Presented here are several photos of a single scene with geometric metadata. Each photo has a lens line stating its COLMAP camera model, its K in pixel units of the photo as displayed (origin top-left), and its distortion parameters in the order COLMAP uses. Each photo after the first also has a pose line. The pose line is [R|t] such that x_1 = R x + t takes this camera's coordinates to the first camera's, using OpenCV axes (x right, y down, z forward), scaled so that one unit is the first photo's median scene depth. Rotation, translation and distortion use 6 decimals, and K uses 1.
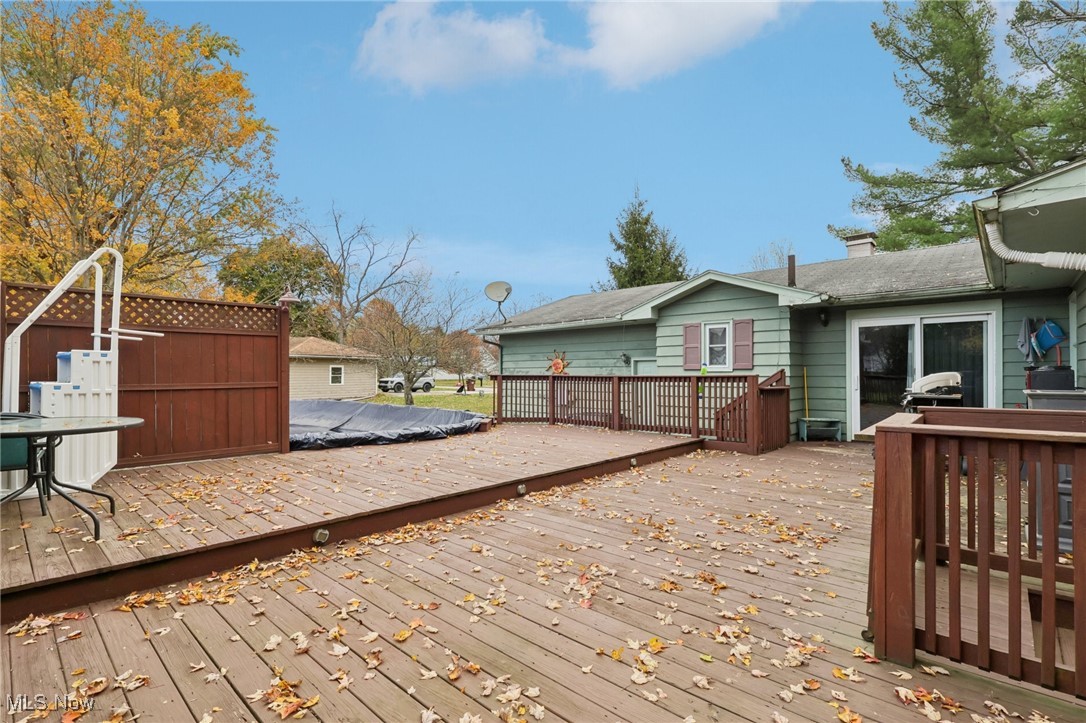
lens RADIAL K [[507.1, 0, 540.5], [0, 507.1, 372.3], [0, 0, 1]] dist [0.000060, -0.000111]
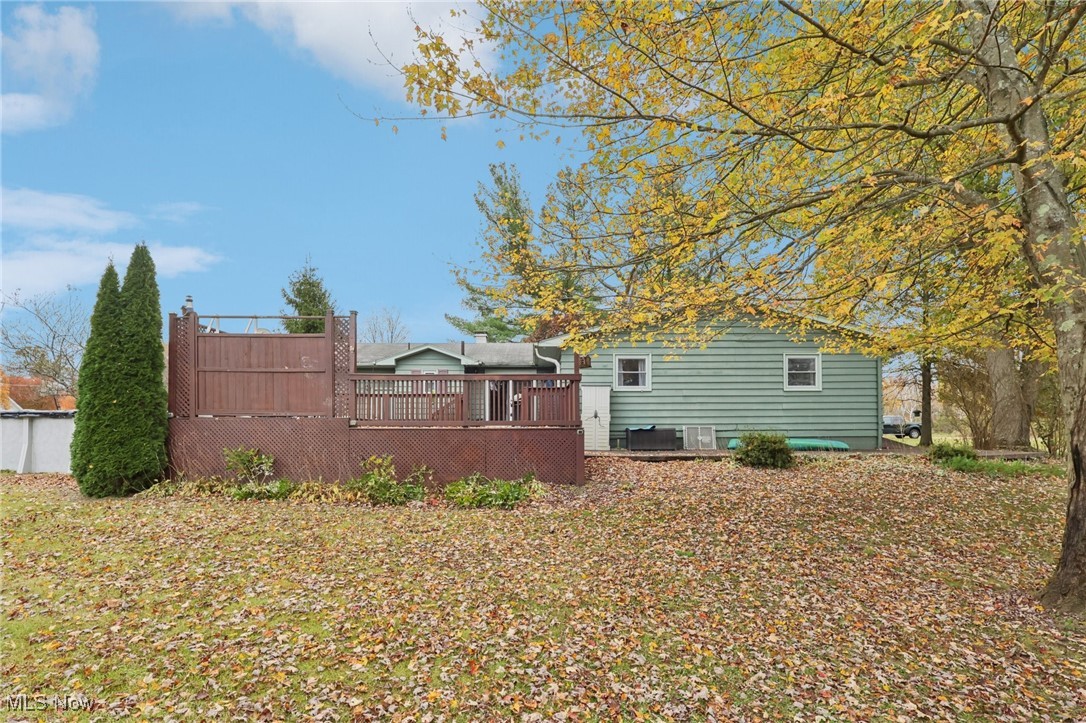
lens RADIAL K [[507.1, 0, 540.5], [0, 507.1, 372.3], [0, 0, 1]] dist [0.000060, -0.000111]
pose [[0.727752, 0.075385, 0.681685, -0.694023], [-0.002558, 0.994232, -0.107217, 0.123532], [-0.685836, 0.076284, 0.723747, -0.735912]]
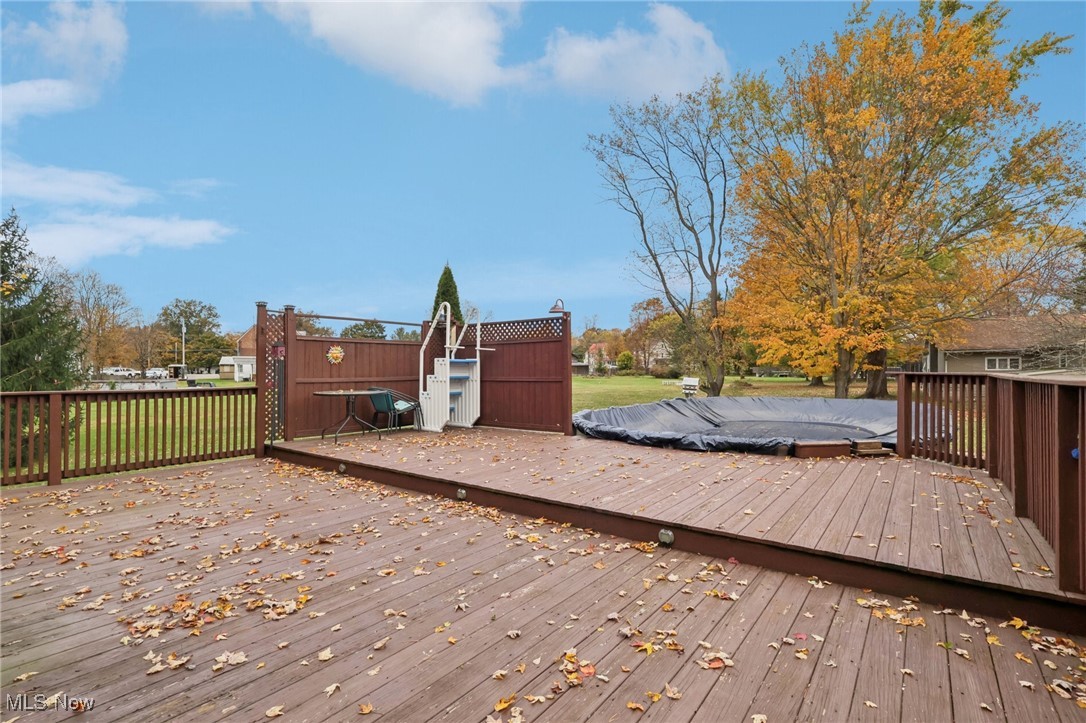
lens RADIAL K [[507.1, 0, 540.5], [0, 507.1, 372.3], [0, 0, 1]] dist [0.000060, -0.000111]
pose [[0.103043, 0.000570, -0.994677, 0.541574], [0.001198, 0.999999, 0.000697, 0.006190], [0.994676, -0.001264, 0.103042, 0.643031]]
